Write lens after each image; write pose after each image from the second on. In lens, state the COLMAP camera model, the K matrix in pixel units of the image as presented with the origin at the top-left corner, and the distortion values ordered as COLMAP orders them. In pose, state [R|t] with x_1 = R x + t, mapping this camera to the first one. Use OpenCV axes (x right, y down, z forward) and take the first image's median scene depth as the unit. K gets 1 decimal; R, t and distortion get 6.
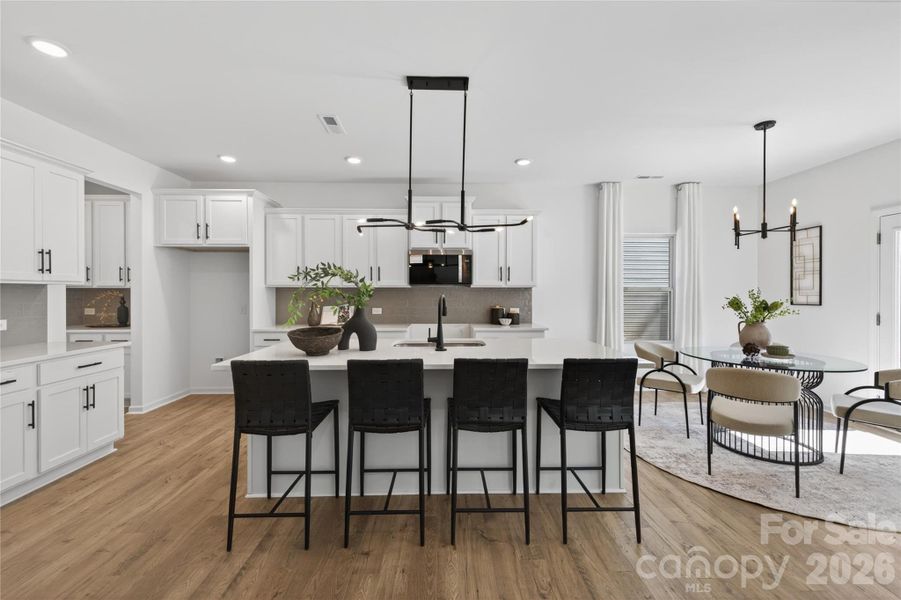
lens RADIAL K [[379.5, 0, 451.7], [0, 379.5, 294.5], [0, 0, 1]] dist [0.009632, -0.000815]
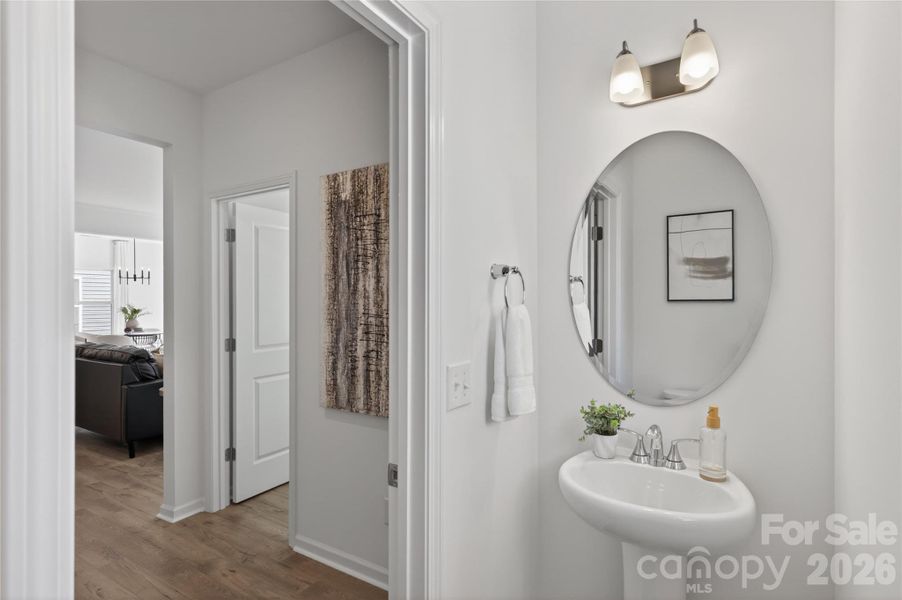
lens RADIAL K [[442.7, 0, 452.5], [0, 442.7, 305.2], [0, 0, 1]] dist [-0.006146, -0.000242]
pose [[0.533899, -0.009964, 0.845489, -0.385061], [0.008721, 0.999942, 0.006277, -0.004147], [-0.845503, 0.004022, 0.533956, -1.938689]]
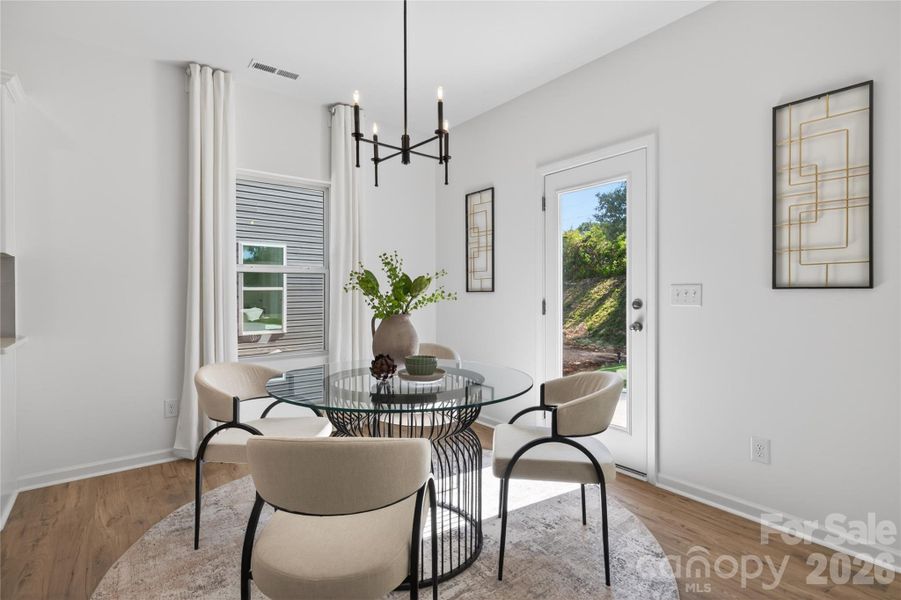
lens RADIAL K [[442.2, 0, 457.8], [0, 442.2, 295.3], [0, 0, 1]] dist [-0.006146, -0.000242]
pose [[0.797935, -0.006402, 0.602710, 0.472347], [0.006124, 0.999978, 0.002514, 0.042401], [-0.602713, 0.001685, 0.797957, 0.425538]]
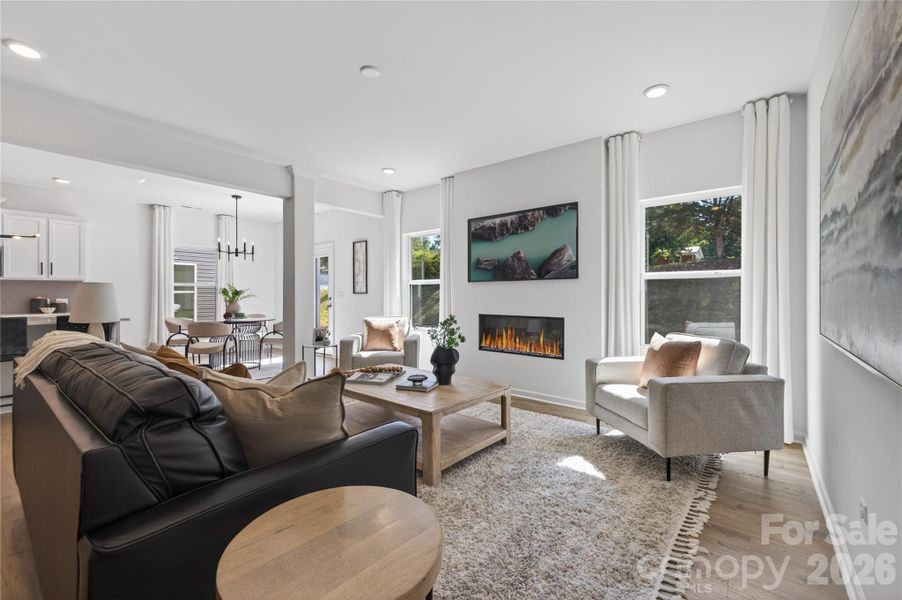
lens RADIAL K [[380.0, 0, 451.1], [0, 380.0, 294.5], [0, 0, 1]] dist [0.009632, -0.000815]
pose [[0.648445, -0.001805, 0.761260, 0.068521], [0.005480, 0.999982, -0.002296, 0.048192], [-0.761242, 0.005661, 0.648443, -0.988814]]
